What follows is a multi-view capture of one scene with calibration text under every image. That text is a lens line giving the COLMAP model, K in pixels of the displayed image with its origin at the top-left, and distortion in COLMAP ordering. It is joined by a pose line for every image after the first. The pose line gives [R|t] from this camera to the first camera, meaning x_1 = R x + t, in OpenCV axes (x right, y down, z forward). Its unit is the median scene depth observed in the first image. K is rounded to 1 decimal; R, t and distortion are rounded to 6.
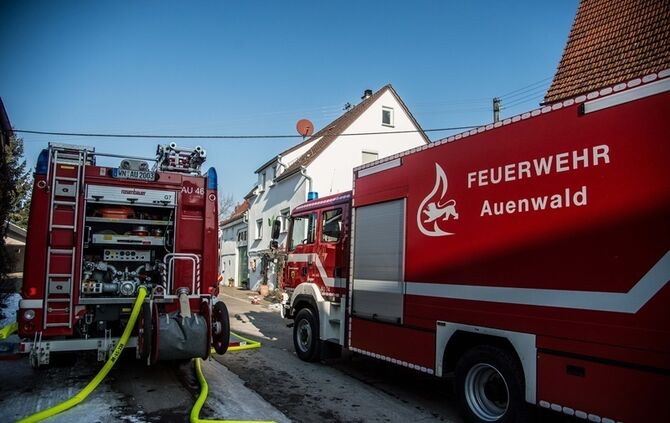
lens RADIAL K [[457.4, 0, 333.9], [0, 457.4, 227.1], [0, 0, 1]] dist [-0.112931, 0.059358]
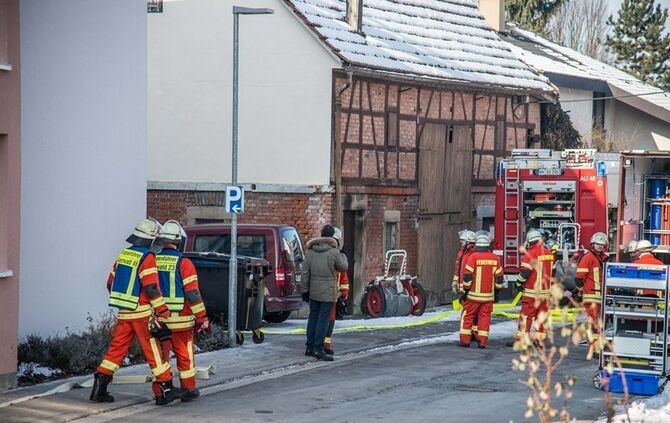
lens RADIAL K [[2198.3, 0, 335.0], [0, 2198.3, 211.5], [0, 0, 1]] dist [1.174475, 0.280111]
pose [[0.568466, 0.001676, -0.822705, 5.491034], [0.066578, 0.996624, 0.048034, -0.402369], [0.820008, -0.082080, 0.566436, -3.997228]]
